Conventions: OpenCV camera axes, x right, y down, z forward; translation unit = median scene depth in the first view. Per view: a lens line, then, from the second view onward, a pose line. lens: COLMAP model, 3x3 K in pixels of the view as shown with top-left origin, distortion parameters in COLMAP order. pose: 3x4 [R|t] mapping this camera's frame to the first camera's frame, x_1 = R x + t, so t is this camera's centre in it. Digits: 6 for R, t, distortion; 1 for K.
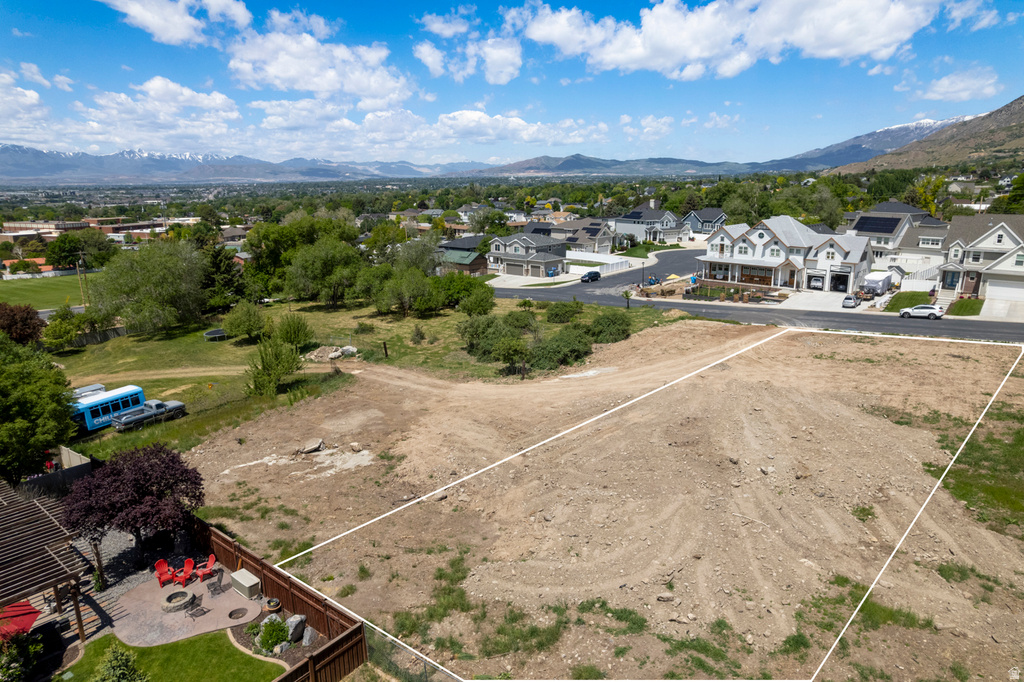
lens RADIAL K [[653.8, 0, 515.5], [0, 653.8, 348.5], [0, 0, 1]] dist [-0.079509, 0.072035]
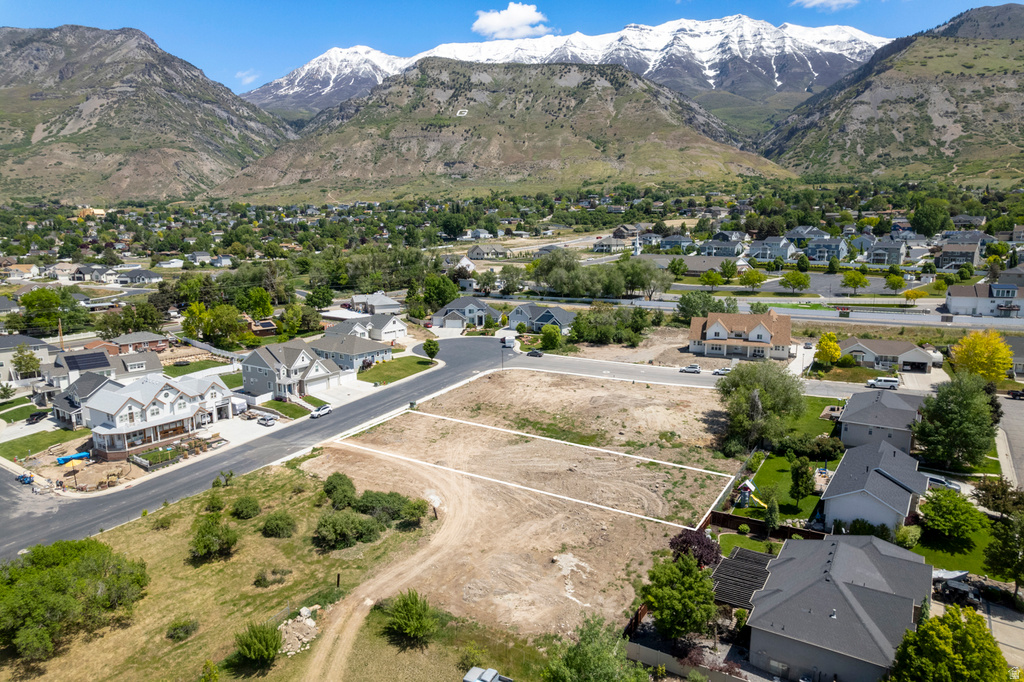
lens RADIAL K [[653.8, 0, 514.6], [0, 653.8, 343.1], [0, 0, 1]] dist [-0.079509, 0.072035]
pose [[-0.117290, -0.170644, 0.978327, -0.955212], [0.256198, 0.946582, 0.195822, -0.396298], [-0.959482, 0.273613, -0.067306, 0.559132]]
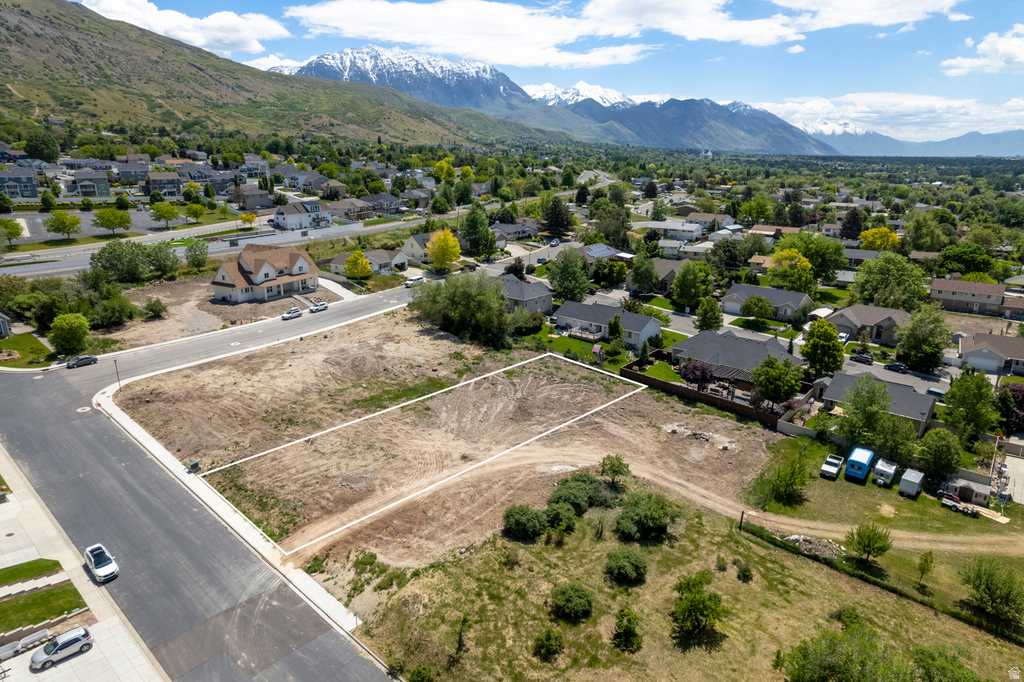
lens RADIAL K [[653.8, 0, 513.3], [0, 653.8, 343.4], [0, 0, 1]] dist [-0.079509, 0.072035]
pose [[-0.999259, -0.005637, 0.038068, 0.106769], [0.014933, 0.854917, 0.518550, -0.635869], [-0.035468, 0.518734, -0.854199, 1.418904]]
